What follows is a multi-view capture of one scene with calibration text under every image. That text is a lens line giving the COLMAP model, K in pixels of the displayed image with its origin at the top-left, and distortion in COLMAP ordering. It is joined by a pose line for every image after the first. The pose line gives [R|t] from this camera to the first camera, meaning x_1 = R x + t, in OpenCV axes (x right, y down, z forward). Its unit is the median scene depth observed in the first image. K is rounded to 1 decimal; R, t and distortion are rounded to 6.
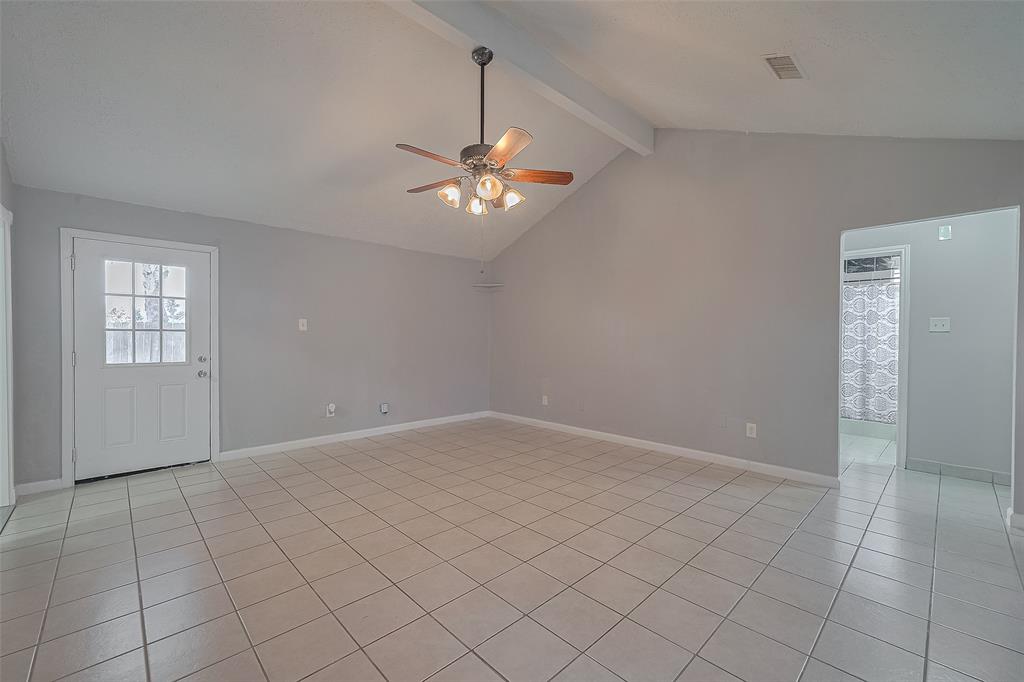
lens RADIAL K [[414.1, 0, 514.0], [0, 414.1, 343.3], [0, 0, 1]] dist [-0.002622, 0.000499]
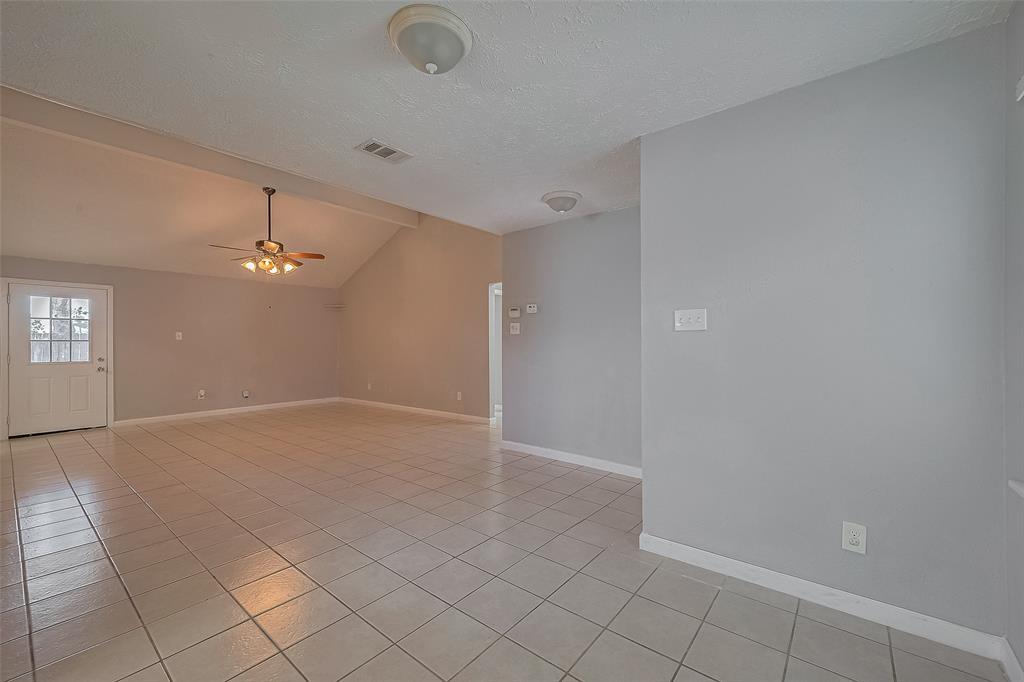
lens RADIAL K [[414.1, 0, 521.2], [0, 414.1, 344.0], [0, 0, 1]] dist [-0.002622, 0.000499]
pose [[0.991271, -0.010228, 0.131444, 0.571342], [0.012158, 0.999830, -0.013888, 0.021403], [-0.131280, 0.015365, 0.991226, -0.700761]]
